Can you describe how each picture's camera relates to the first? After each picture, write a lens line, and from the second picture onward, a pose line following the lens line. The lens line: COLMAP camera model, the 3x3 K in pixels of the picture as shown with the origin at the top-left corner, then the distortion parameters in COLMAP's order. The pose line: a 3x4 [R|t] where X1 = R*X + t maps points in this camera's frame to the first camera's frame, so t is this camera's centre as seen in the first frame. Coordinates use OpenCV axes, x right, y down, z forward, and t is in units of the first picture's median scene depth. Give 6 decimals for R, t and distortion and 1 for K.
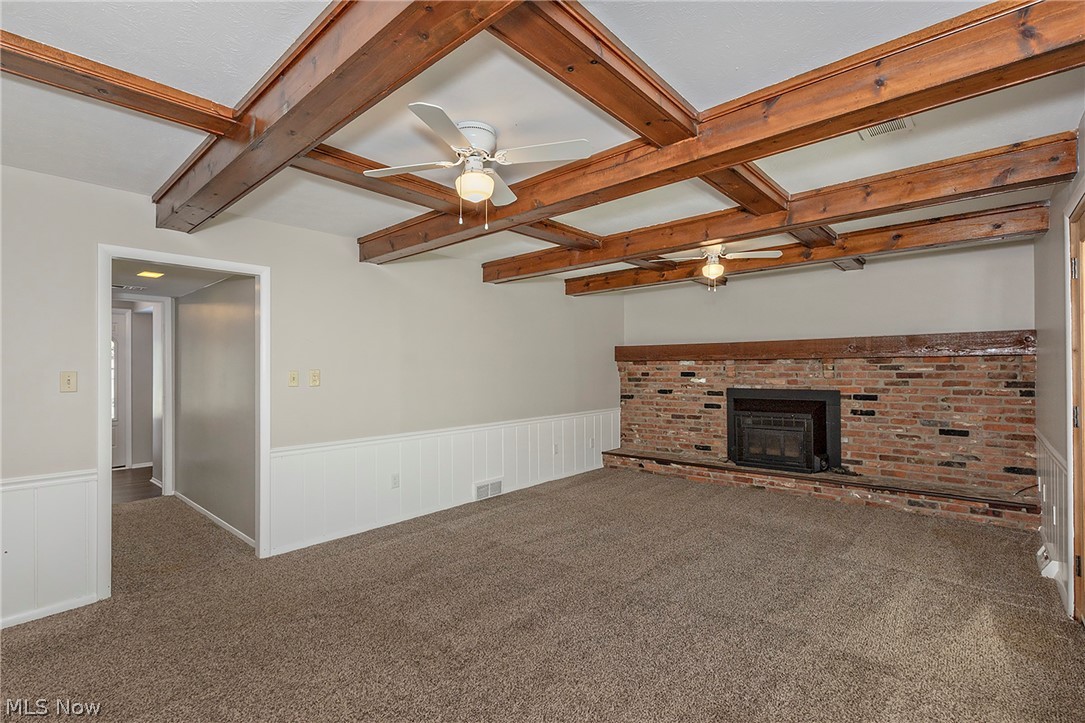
lens RADIAL K [[499.9, 0, 534.1], [0, 499.9, 362.7], [0, 0, 1]] dist [0.000692, 0.001644]
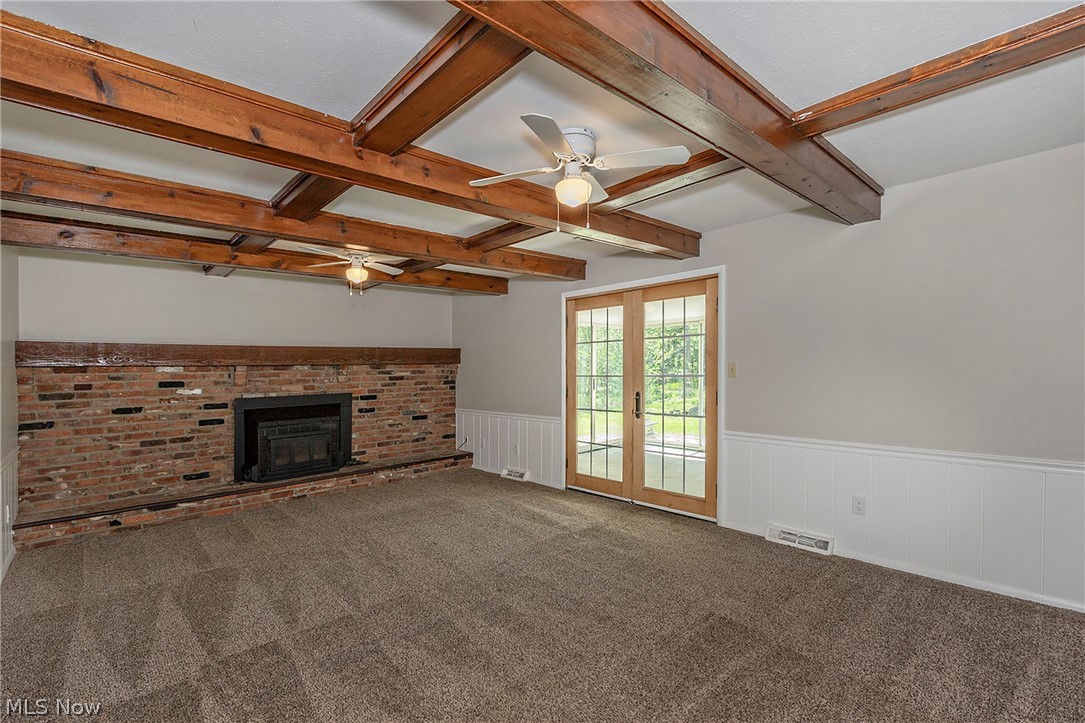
lens RADIAL K [[499.9, 0, 587.1], [0, 499.9, 372.0], [0, 0, 1]] dist [0.000692, 0.001644]
pose [[0.048579, -0.002101, 0.998817, -0.502507], [0.008569, 0.999962, 0.001687, 0.010050], [-0.998783, 0.008476, 0.048595, 0.401644]]
